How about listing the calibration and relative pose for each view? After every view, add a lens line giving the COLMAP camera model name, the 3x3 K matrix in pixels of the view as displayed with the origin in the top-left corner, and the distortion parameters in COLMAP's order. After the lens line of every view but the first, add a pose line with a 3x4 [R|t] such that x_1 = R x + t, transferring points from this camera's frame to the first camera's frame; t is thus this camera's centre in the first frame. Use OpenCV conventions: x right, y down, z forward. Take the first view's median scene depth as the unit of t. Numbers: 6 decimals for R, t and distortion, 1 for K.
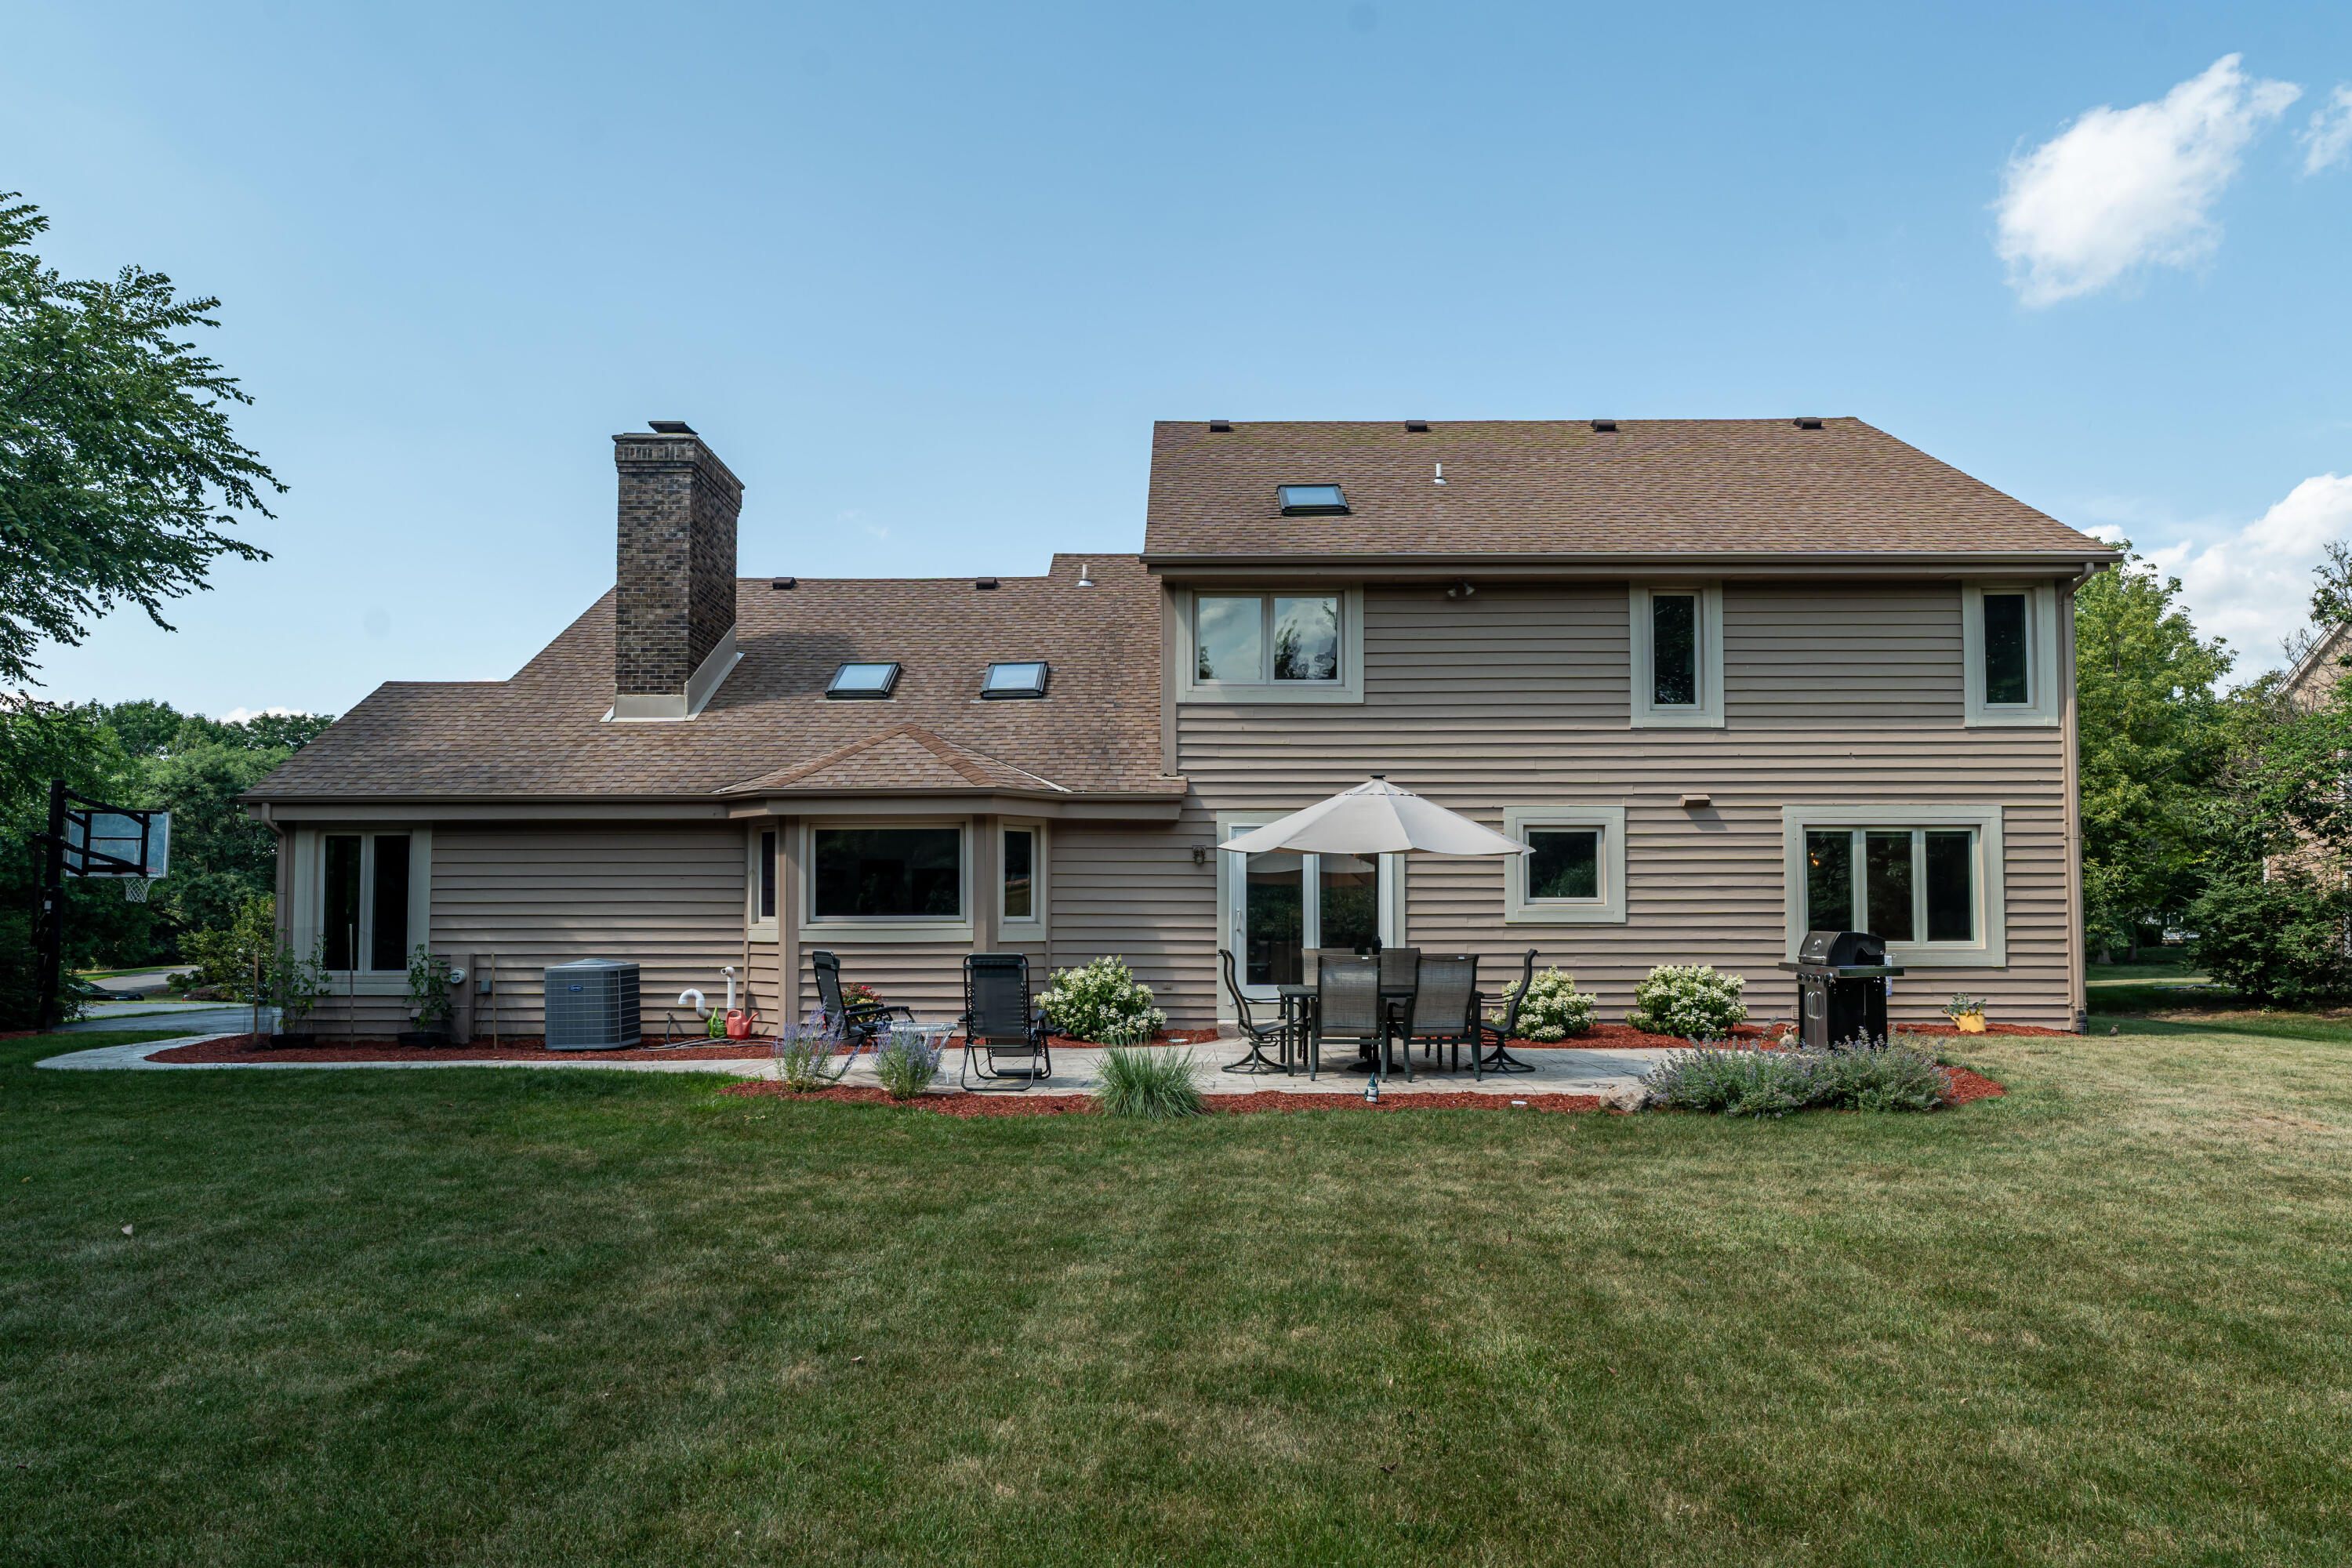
lens RADIAL K [[1278.3, 0, 1187.1], [0, 1278.3, 799.1], [0, 0, 1]] dist [-0.008812, -0.000366]
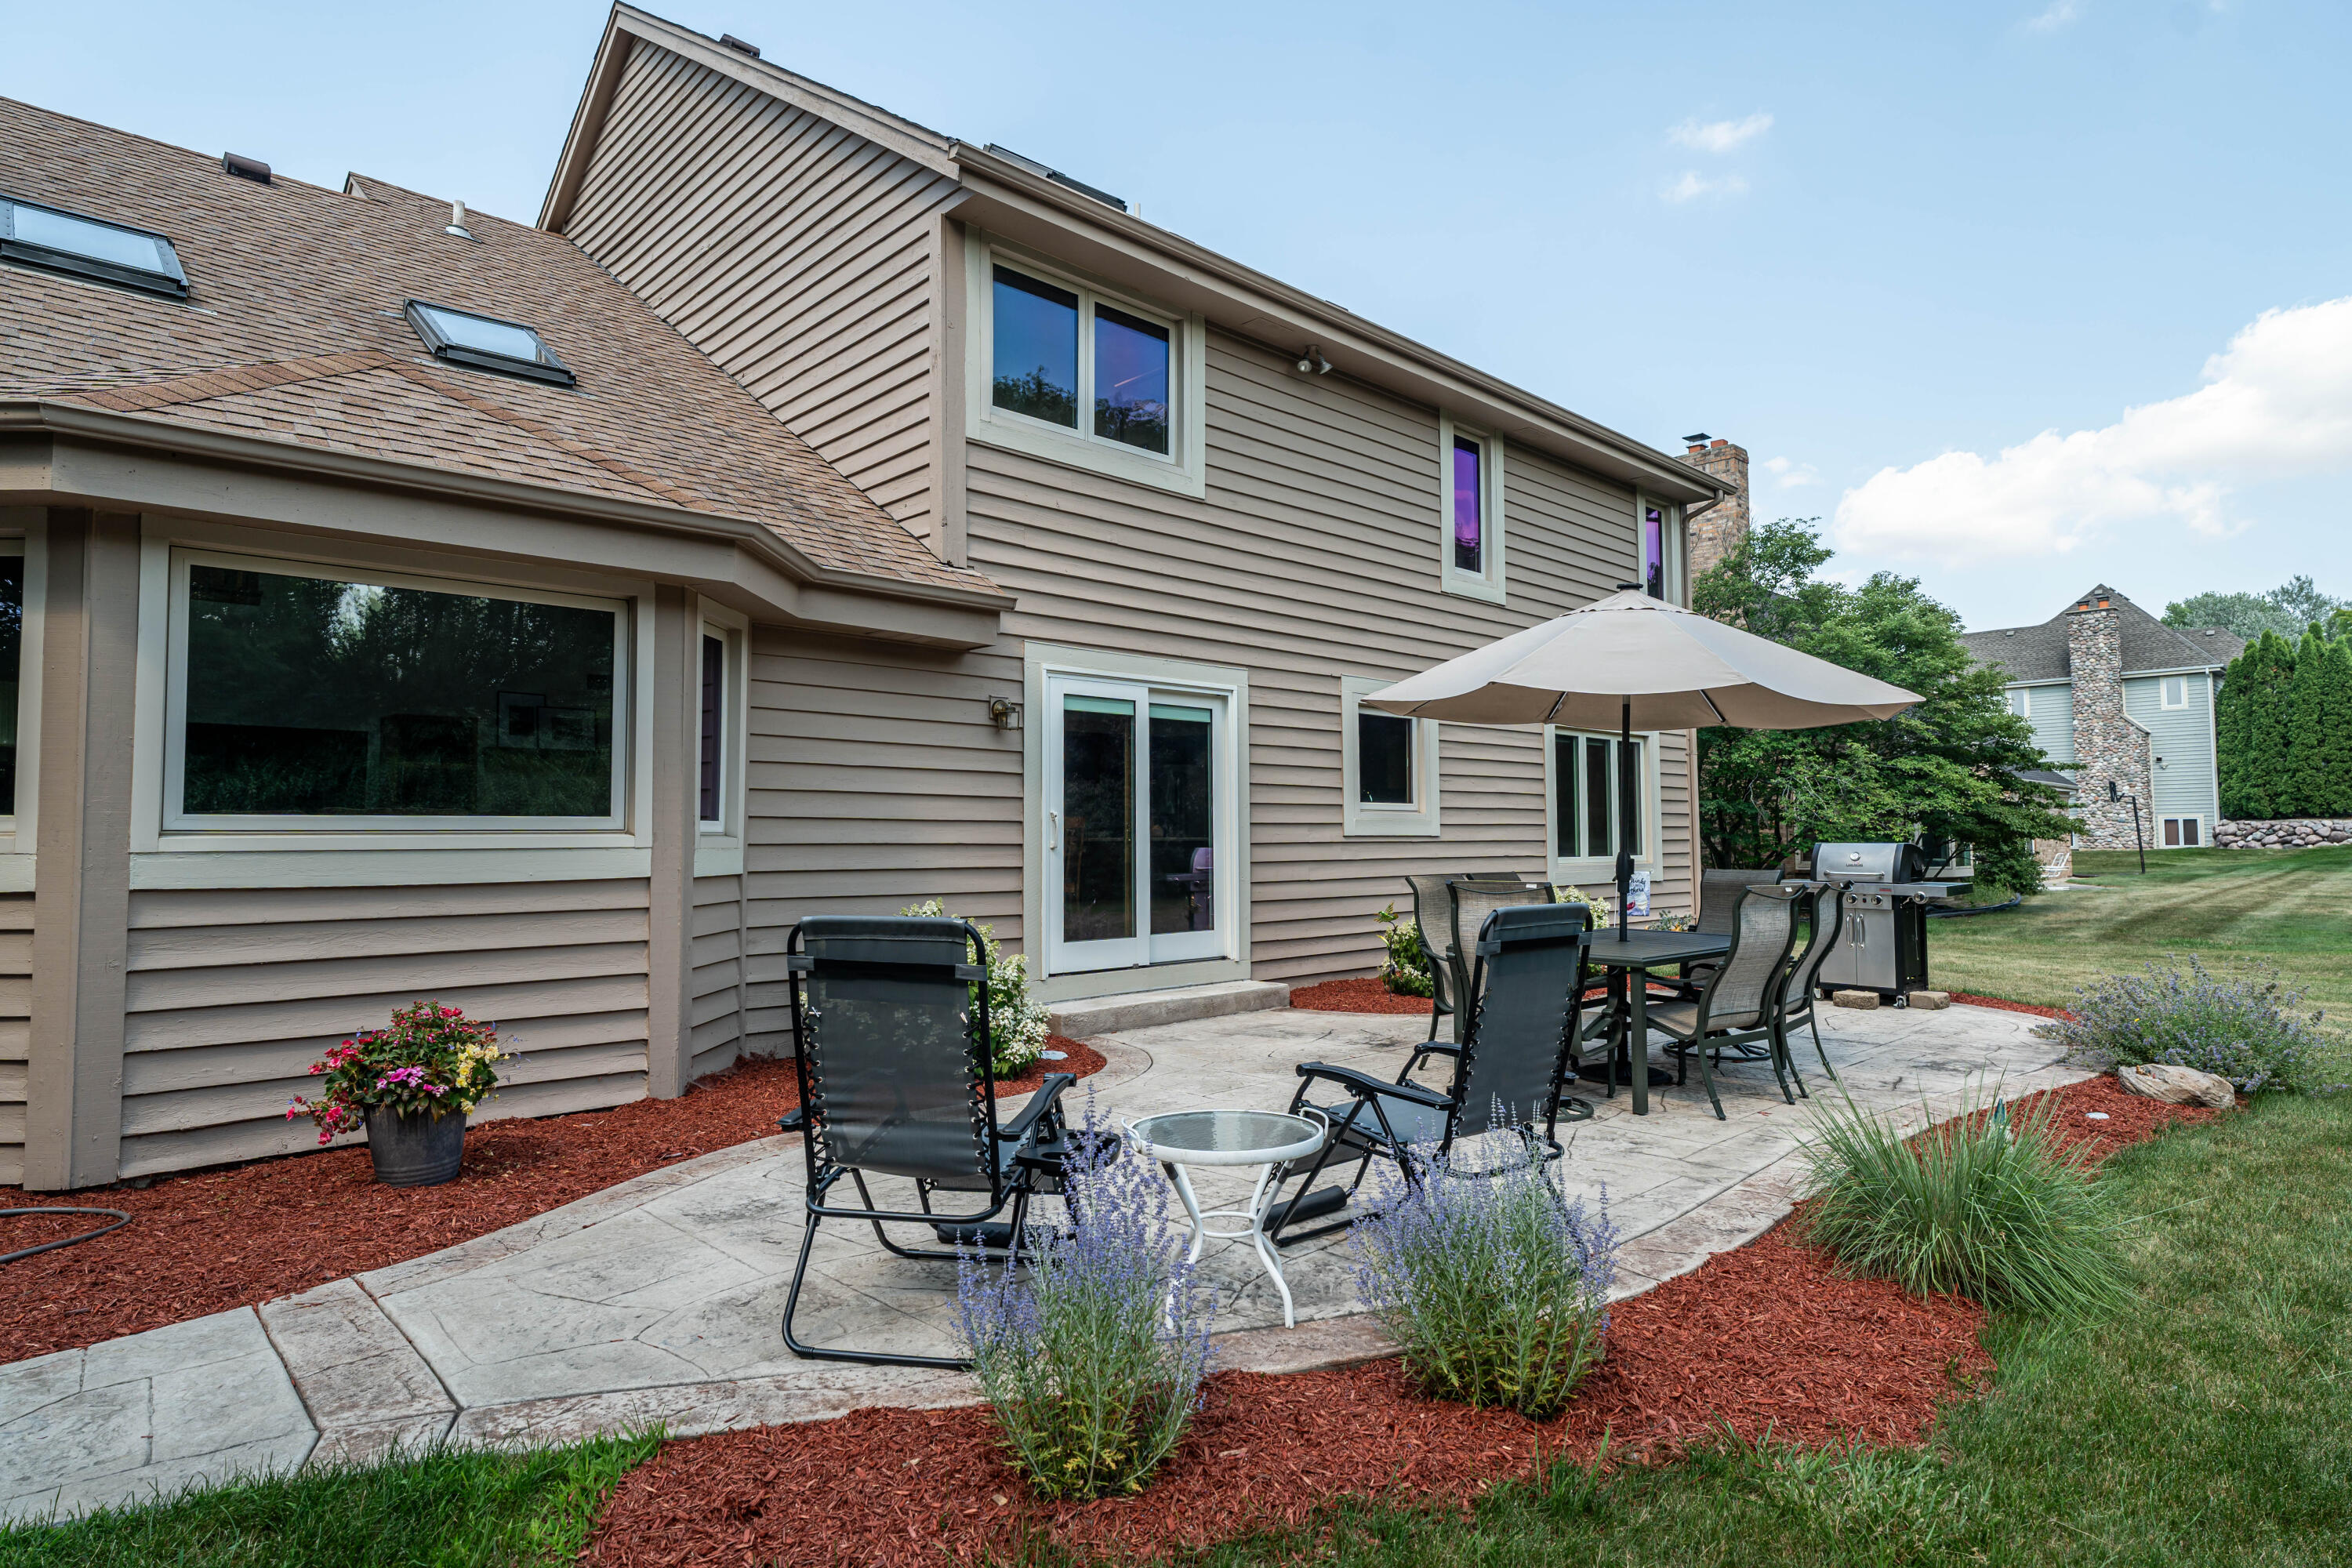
lens RADIAL K [[1278.3, 0, 1176.8], [0, 1278.3, 777.8], [0, 0, 1]] dist [-0.008812, -0.000366]
pose [[0.718984, 0.031384, 0.694318, -0.322024], [-0.048431, 0.998814, 0.005004, 0.064600], [-0.693338, -0.037224, 0.719651, 0.542382]]
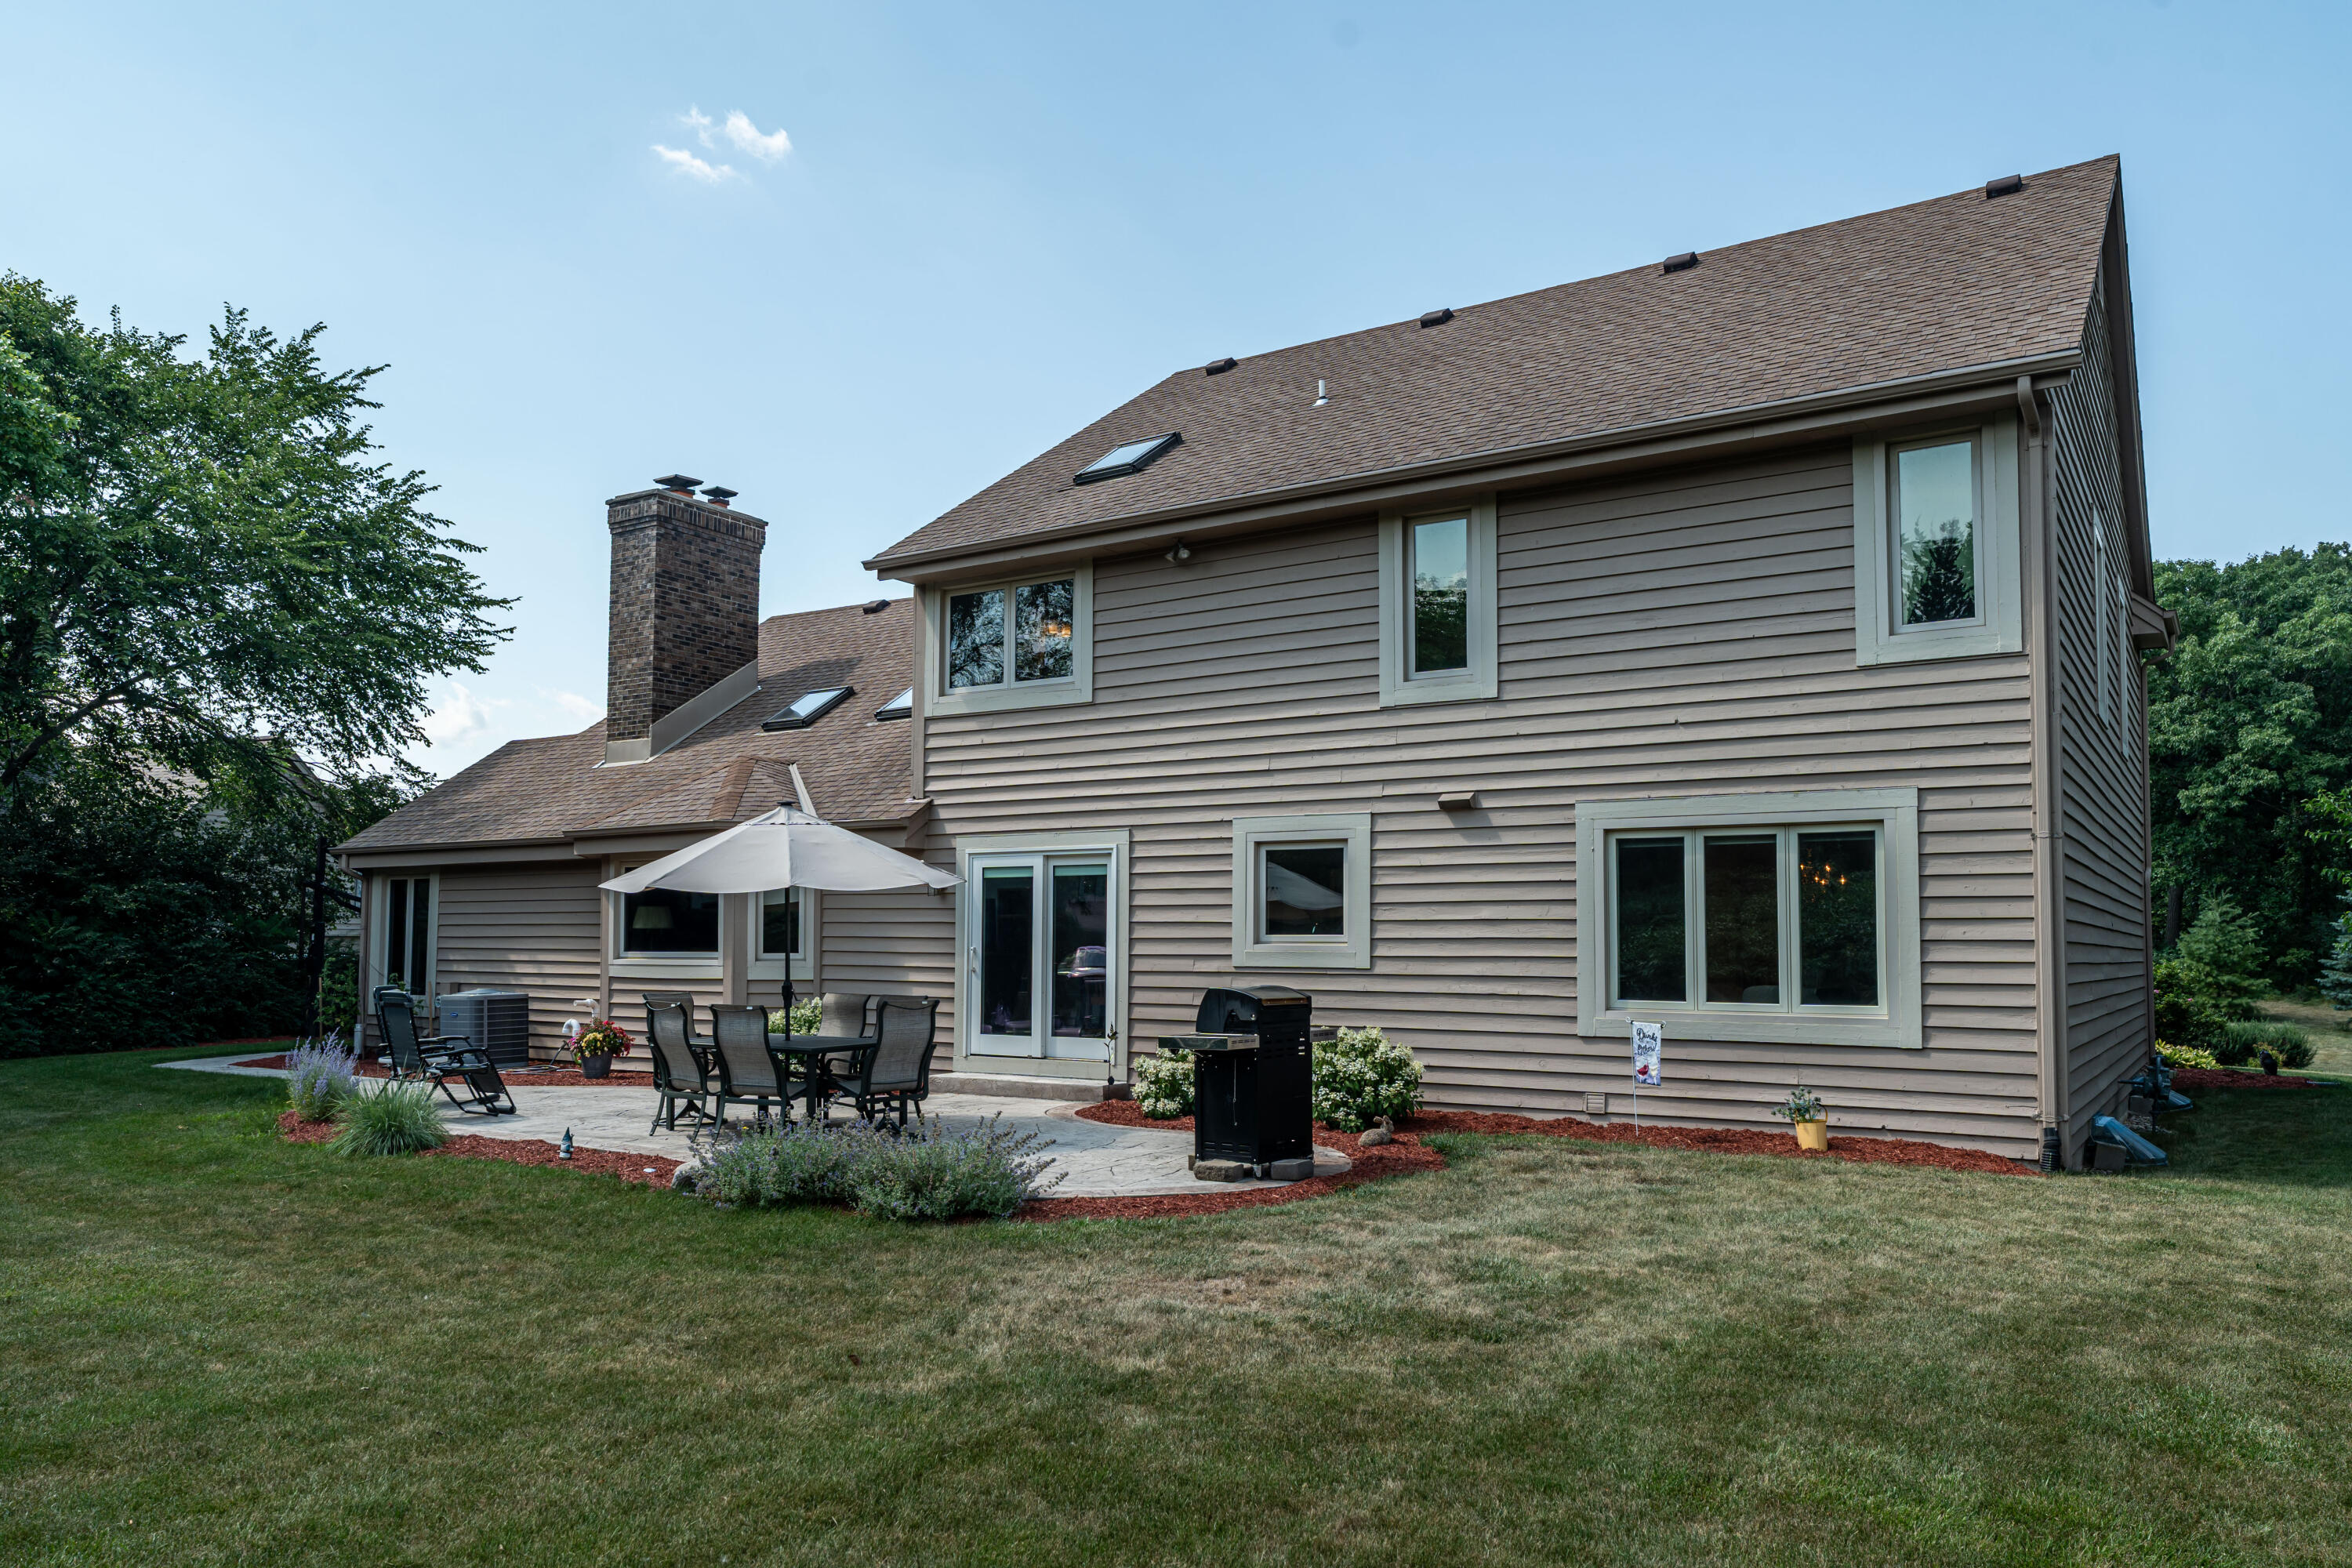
lens RADIAL K [[1621.0, 0, 1169.2], [0, 1621.0, 789.1], [0, 0, 1]] dist [0.000006, -0.000593]
pose [[0.836109, -0.046879, -0.546557, 0.762689], [0.036482, 0.998888, -0.029867, 0.015921], [0.547349, 0.005032, 0.836889, 0.141023]]
